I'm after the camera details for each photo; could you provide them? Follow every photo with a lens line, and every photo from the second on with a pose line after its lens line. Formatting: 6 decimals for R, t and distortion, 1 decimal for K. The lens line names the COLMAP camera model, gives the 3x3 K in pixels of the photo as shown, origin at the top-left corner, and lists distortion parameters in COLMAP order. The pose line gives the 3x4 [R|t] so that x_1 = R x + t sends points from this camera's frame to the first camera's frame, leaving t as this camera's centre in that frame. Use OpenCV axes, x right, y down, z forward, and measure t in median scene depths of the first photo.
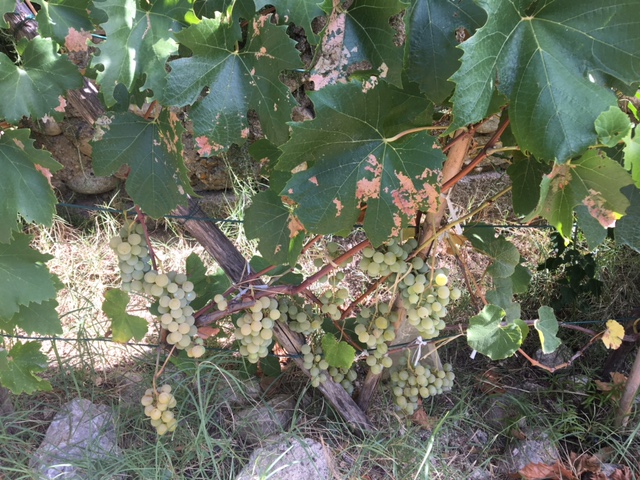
lens RADIAL K [[536.4, 0, 320.8], [0, 536.4, 242.3], [0, 0, 1]] dist [0.019920, 0.001787]
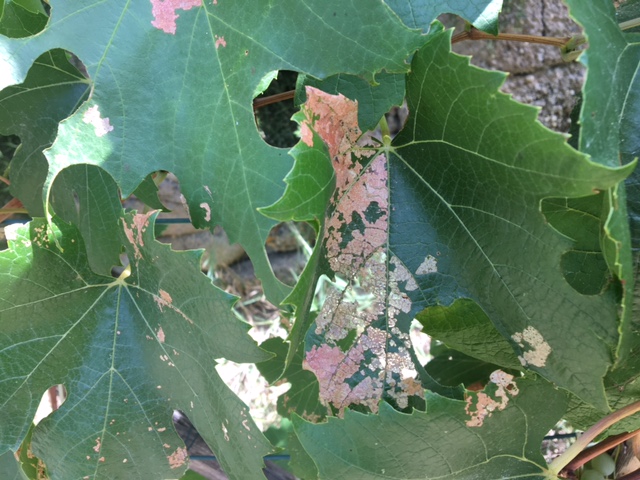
lens RADIAL K [[536.4, 0, 317.5], [0, 536.4, 238.1], [0, 0, 1]] dist [0.019920, 0.001787]
pose [[0.969141, -0.105189, -0.222939, 0.071909], [0.115634, 0.992700, 0.034289, -0.392284], [0.217705, -0.059010, 0.974229, 0.674365]]
